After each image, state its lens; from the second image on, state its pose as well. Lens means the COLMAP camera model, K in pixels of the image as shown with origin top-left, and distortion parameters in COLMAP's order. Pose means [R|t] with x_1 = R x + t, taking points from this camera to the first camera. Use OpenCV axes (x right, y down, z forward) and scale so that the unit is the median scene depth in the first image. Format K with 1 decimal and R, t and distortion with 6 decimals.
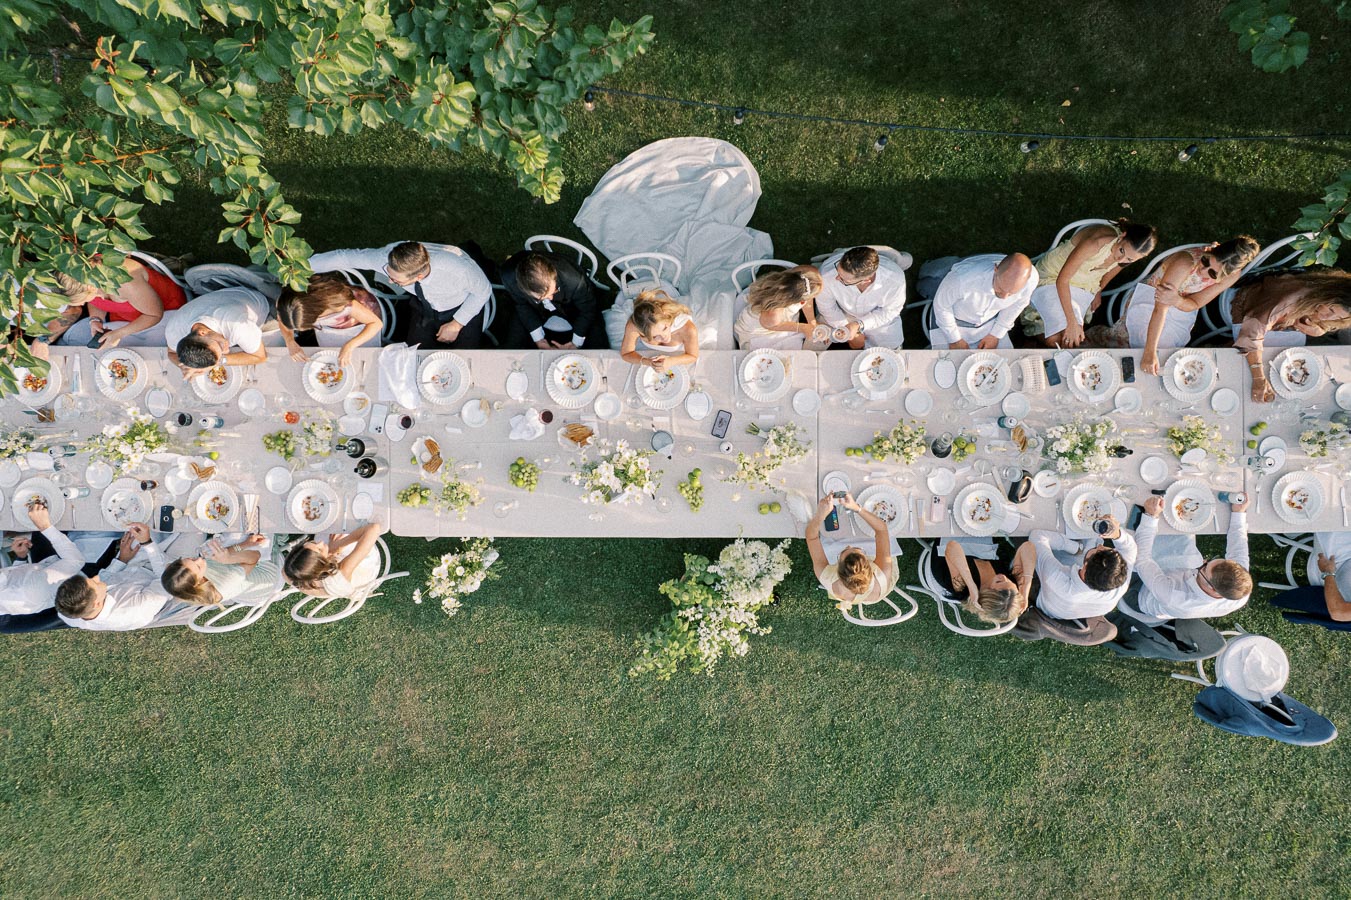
lens RADIAL K [[854.4, 0, 676.0], [0, 854.4, 437.1], [0, 0, 1]] dist [0.006317, -0.000951]
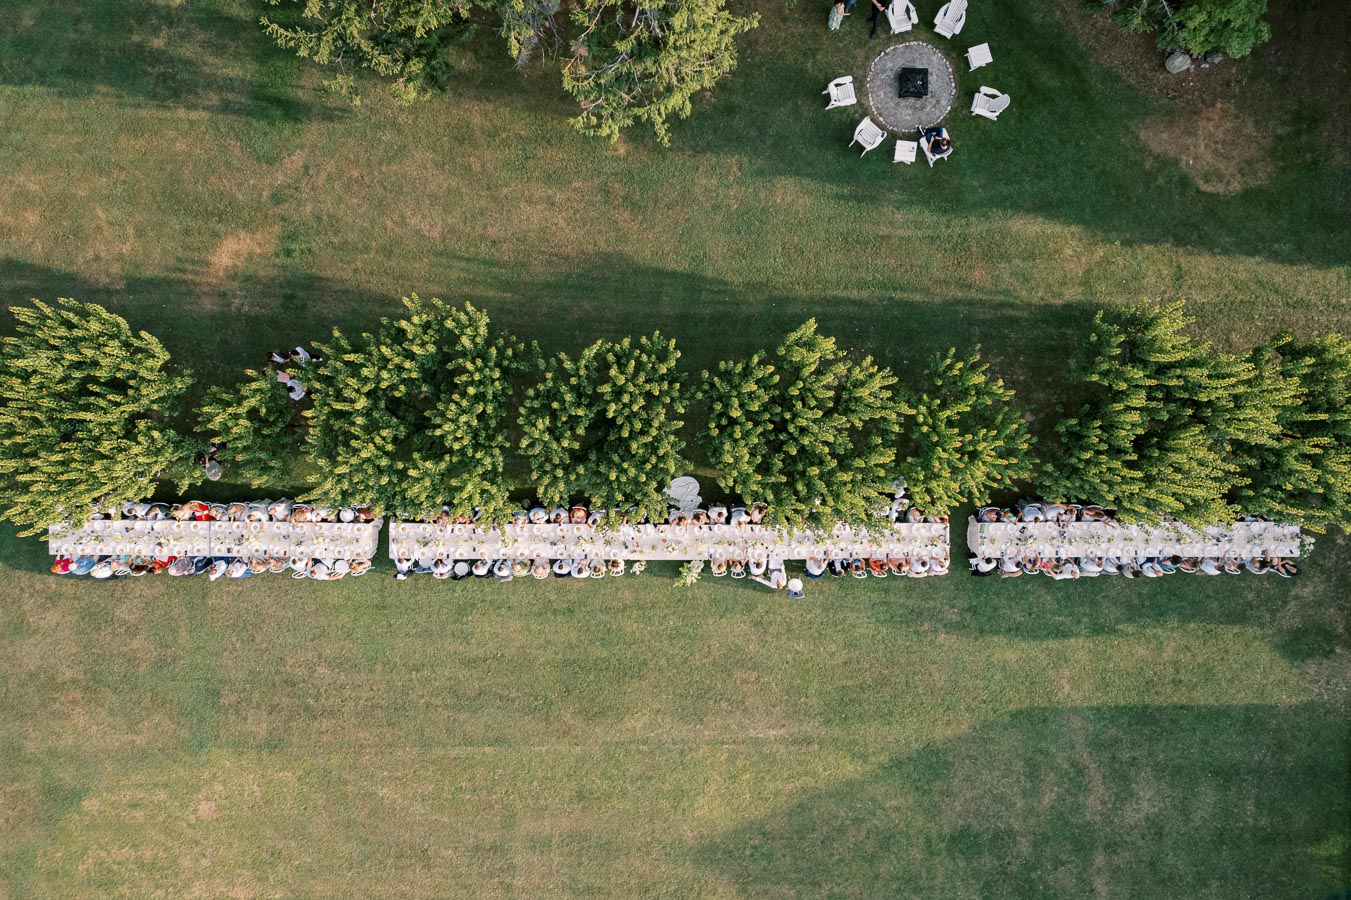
lens RADIAL K [[817.8, 0, 675.5], [0, 817.8, 450.0], [0, 0, 1]] dist [0.041926, -0.092878]
pose [[1.000000, -0.000076, 0.000239, -0.042385], [0.000076, 0.999999, -0.001413, -0.546704], [-0.000239, 0.001413, 0.999999, -4.008663]]
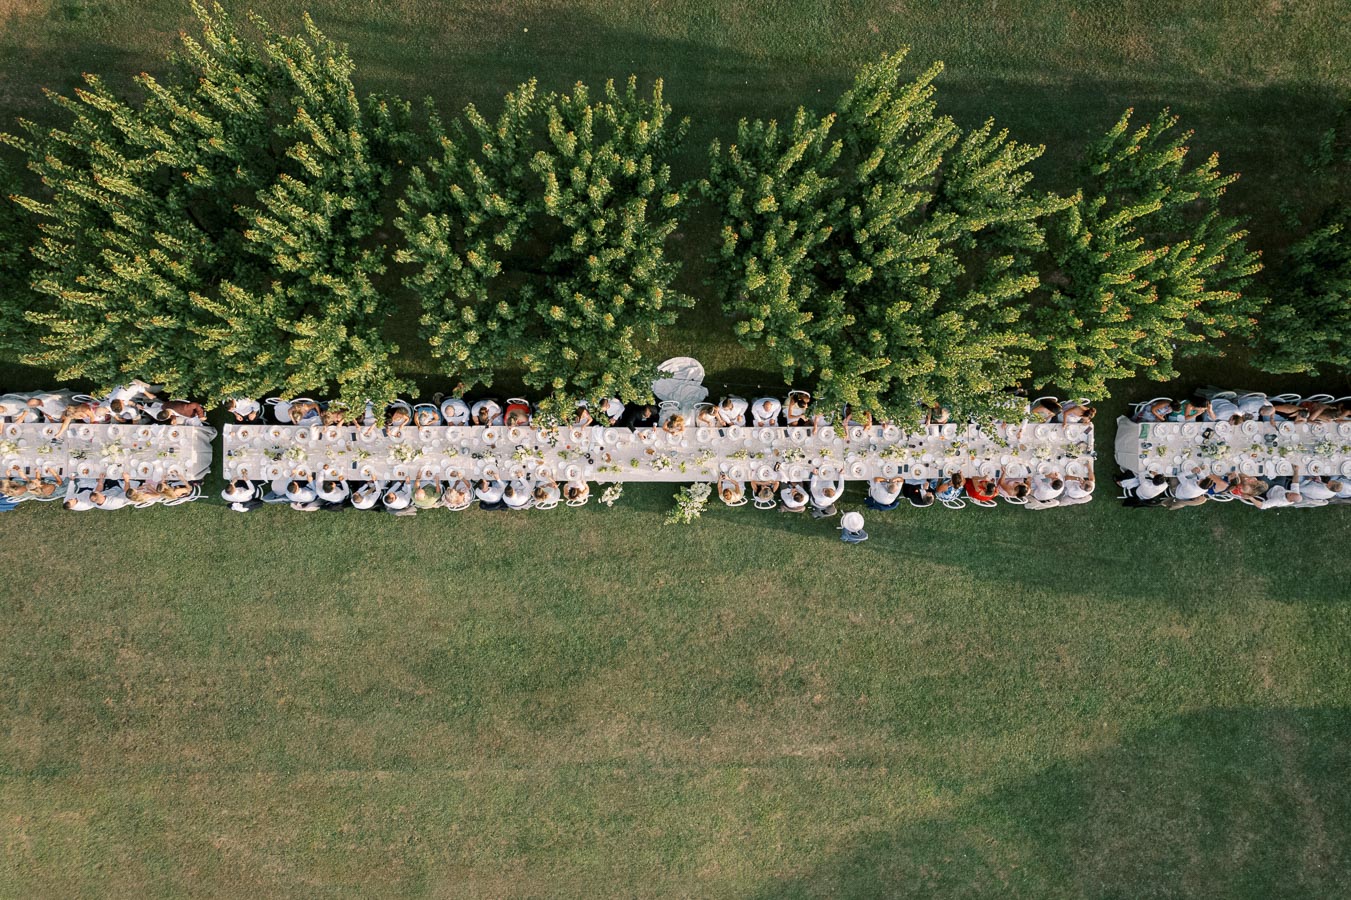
lens RADIAL K [[854.4, 0, 676.0], [0, 854.4, 437.1], [0, 0, 1]] dist [0.006317, -0.000951]
pose [[0.999999, -0.001431, -0.000277, -0.006963], [0.001430, 0.999989, -0.004474, -0.045247], [0.000283, 0.004474, 0.999990, -2.373752]]
